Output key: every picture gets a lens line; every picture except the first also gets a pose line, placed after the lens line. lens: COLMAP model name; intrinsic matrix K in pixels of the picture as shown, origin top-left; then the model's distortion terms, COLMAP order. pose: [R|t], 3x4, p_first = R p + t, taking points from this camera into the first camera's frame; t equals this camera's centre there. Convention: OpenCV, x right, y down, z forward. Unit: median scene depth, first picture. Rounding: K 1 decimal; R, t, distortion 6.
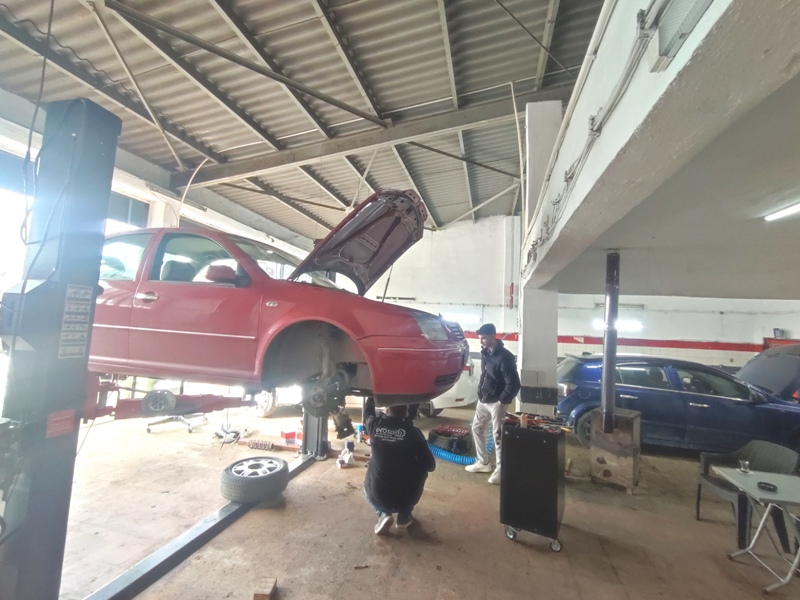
lens RADIAL K [[359.2, 0, 400.9], [0, 359.2, 295.8], [0, 0, 1]] dist [-0.036700, 0.019828]
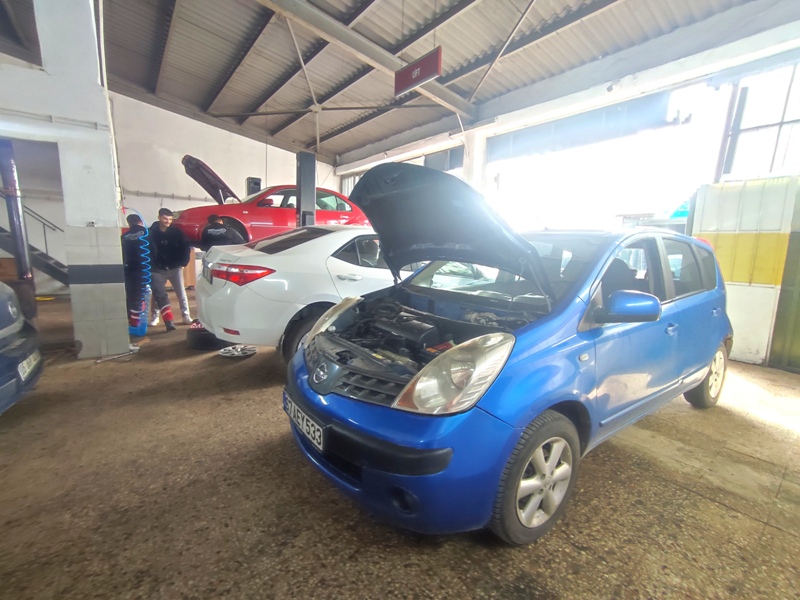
lens RADIAL K [[361.4, 0, 399.5], [0, 361.4, 295.1], [0, 0, 1]] dist [-0.039074, 0.024362]
pose [[-0.615416, 0.041971, -0.787085, 0.307142], [0.007156, 0.998838, 0.047667, 0.145253], [0.788170, 0.023703, -0.615001, 1.062932]]
